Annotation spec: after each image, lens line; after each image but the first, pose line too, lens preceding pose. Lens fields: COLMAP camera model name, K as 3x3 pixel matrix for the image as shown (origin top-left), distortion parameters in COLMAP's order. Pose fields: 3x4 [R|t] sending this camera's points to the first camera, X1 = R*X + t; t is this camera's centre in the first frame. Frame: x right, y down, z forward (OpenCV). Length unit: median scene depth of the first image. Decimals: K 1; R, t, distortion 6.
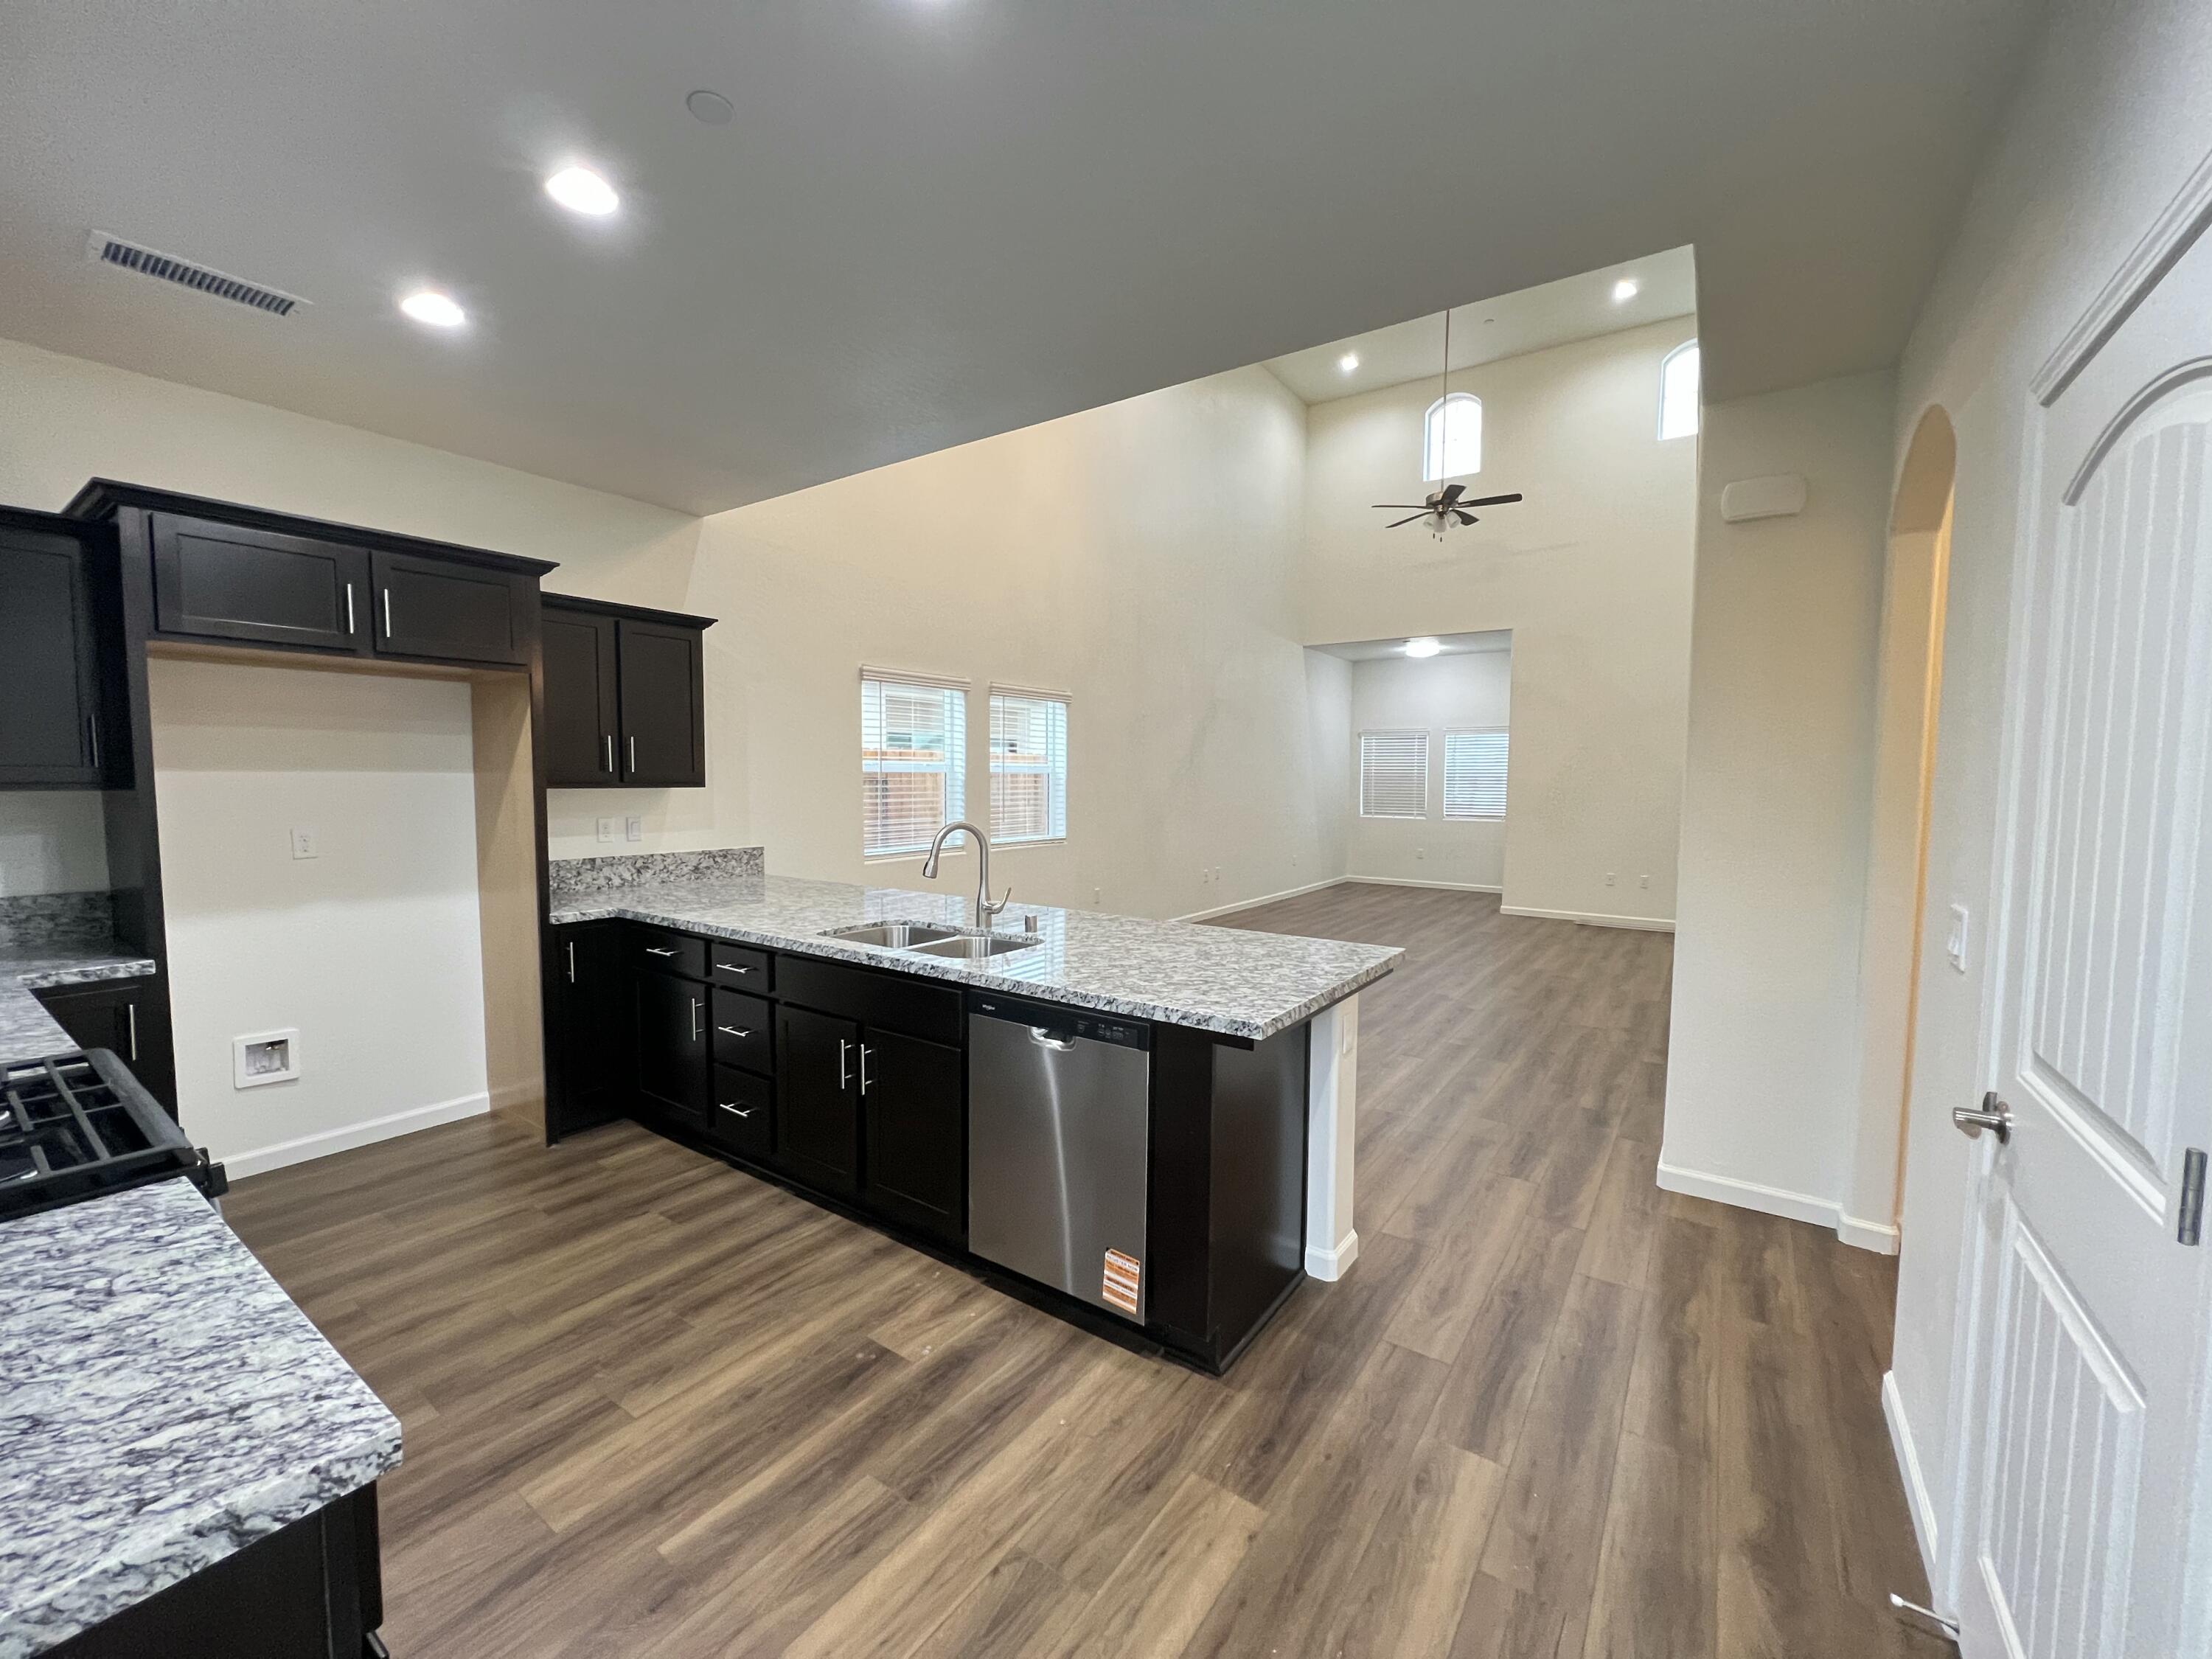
lens RADIAL K [[882.7, 0, 1107.1], [0, 882.7, 836.3], [0, 0, 1]] dist [-0.003181, -0.000419]
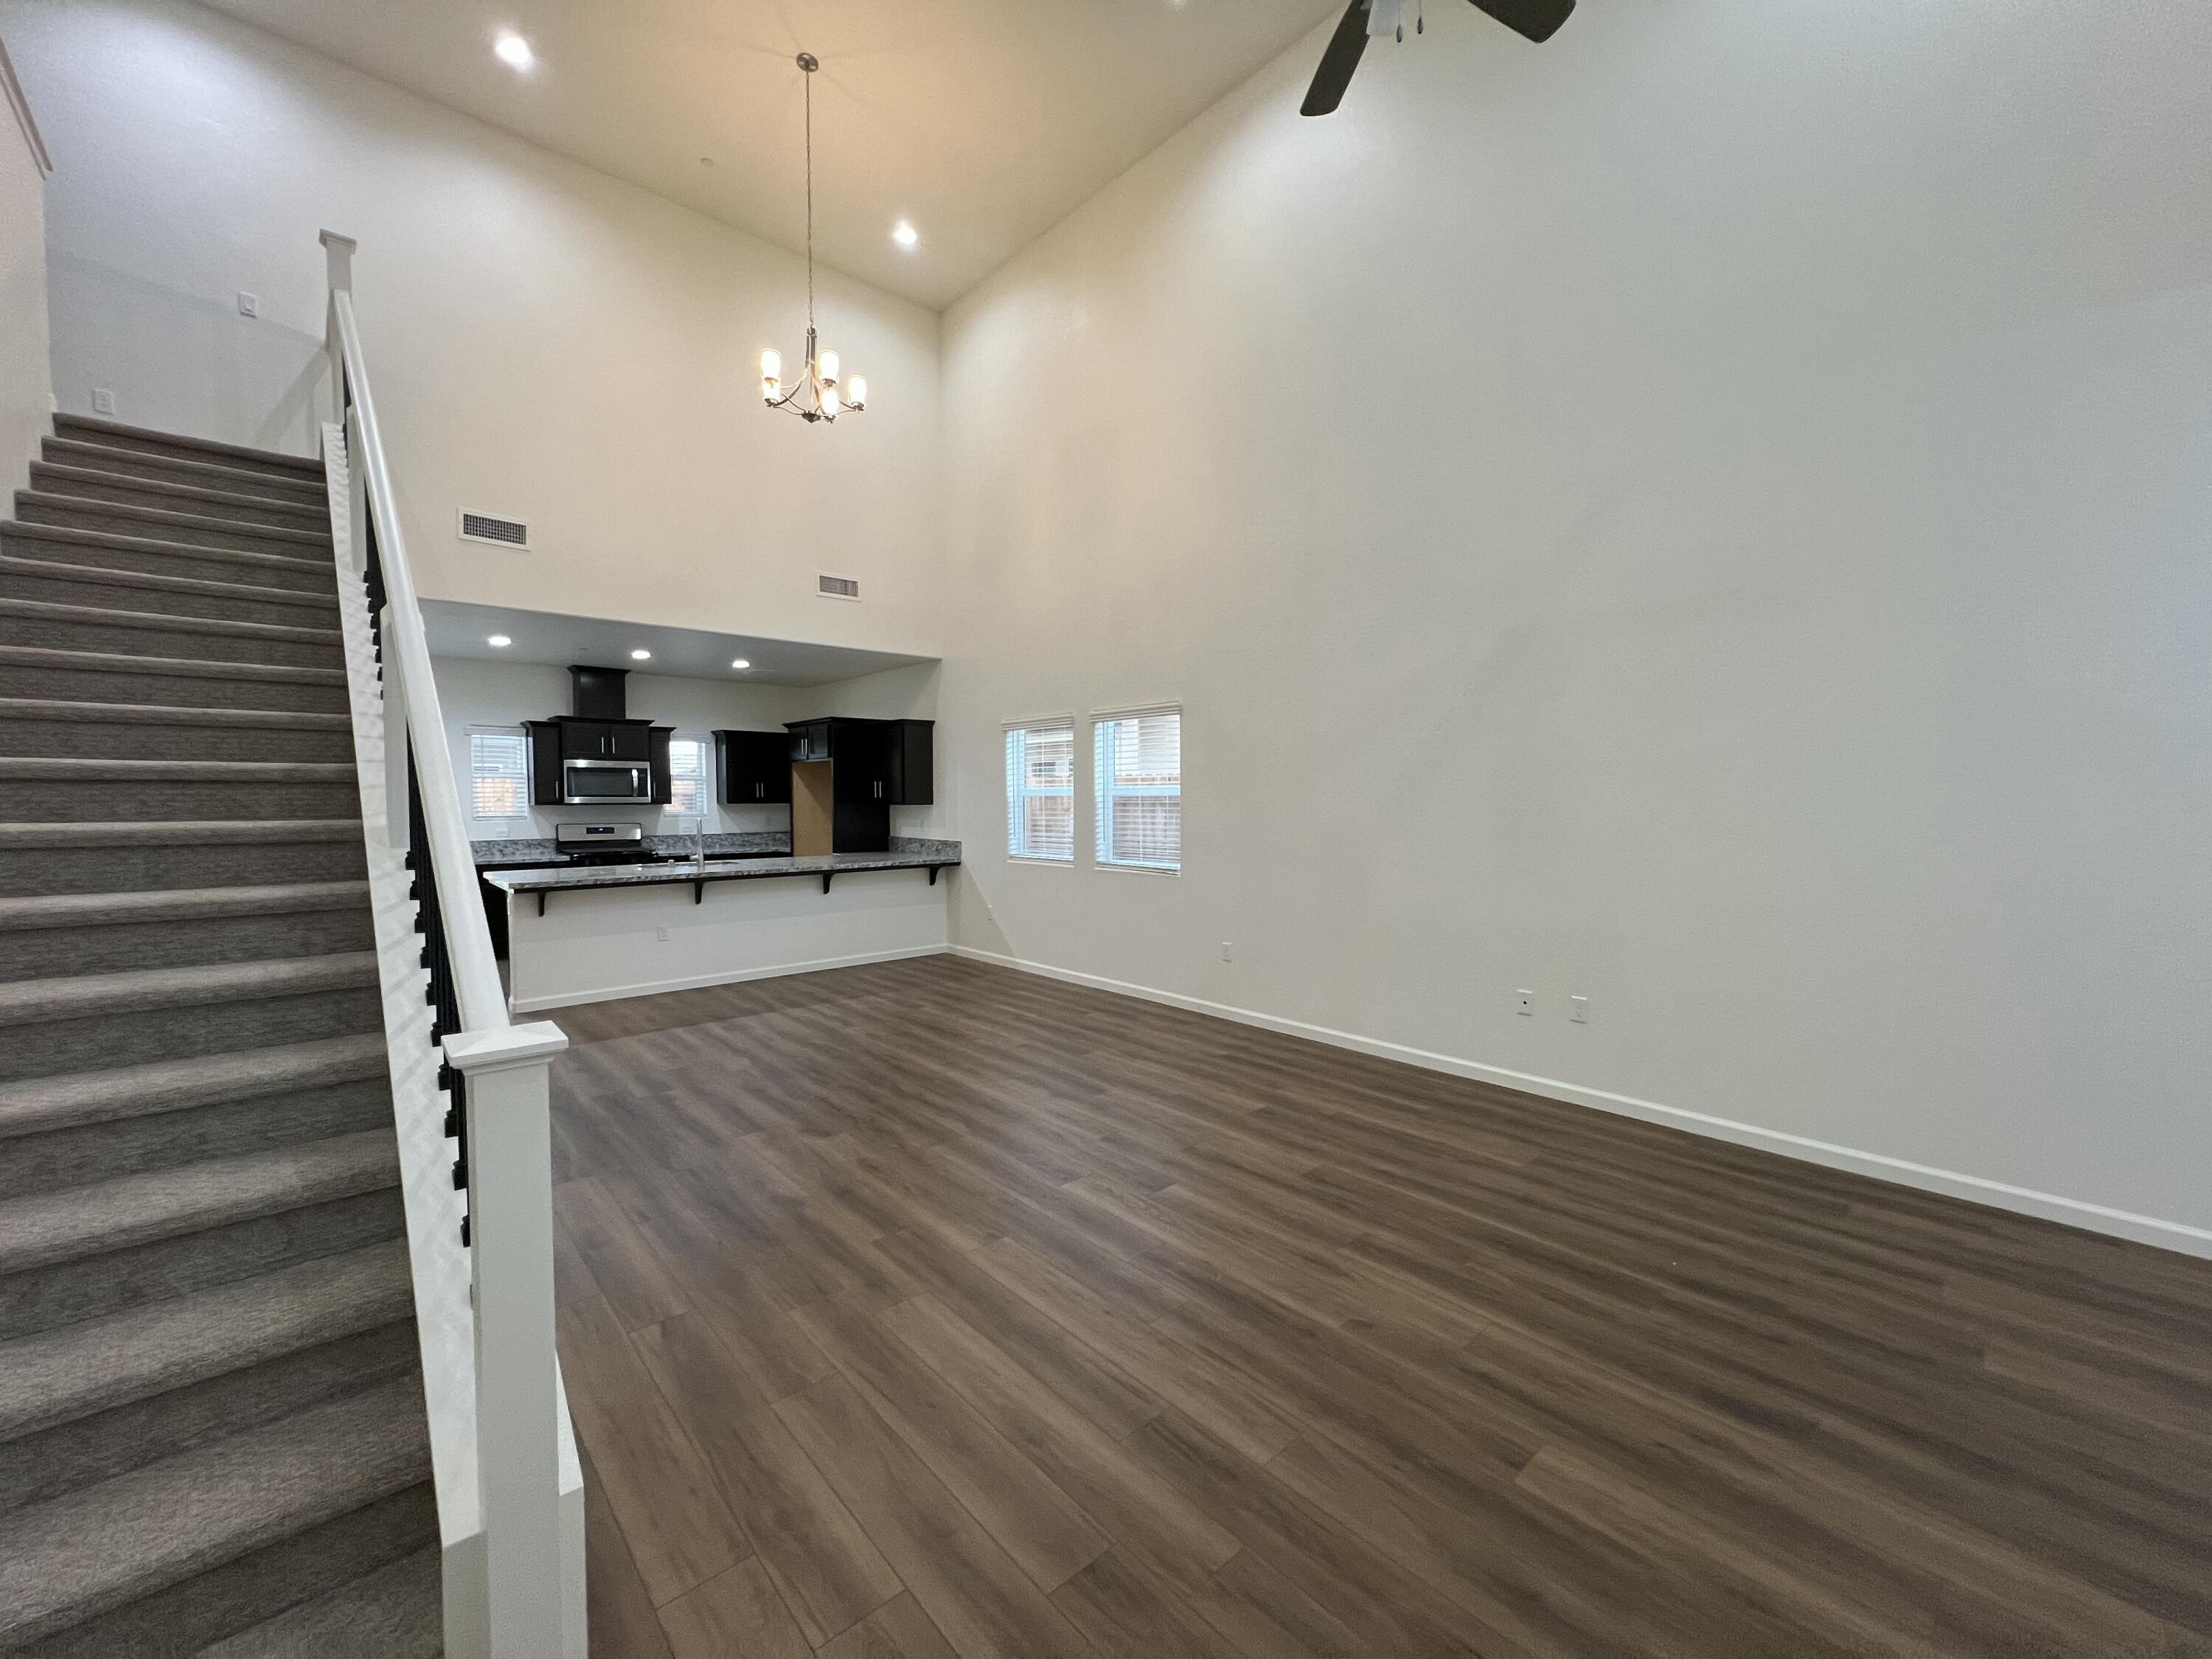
lens RADIAL K [[882.7, 0, 1104.0], [0, 882.7, 826.5], [0, 0, 1]] dist [-0.003181, -0.000419]
pose [[-0.222533, 0.029634, -0.974475, 2.143632], [-0.064303, 0.996915, 0.045000, -0.197562], [0.972802, 0.072676, -0.219941, 2.955702]]
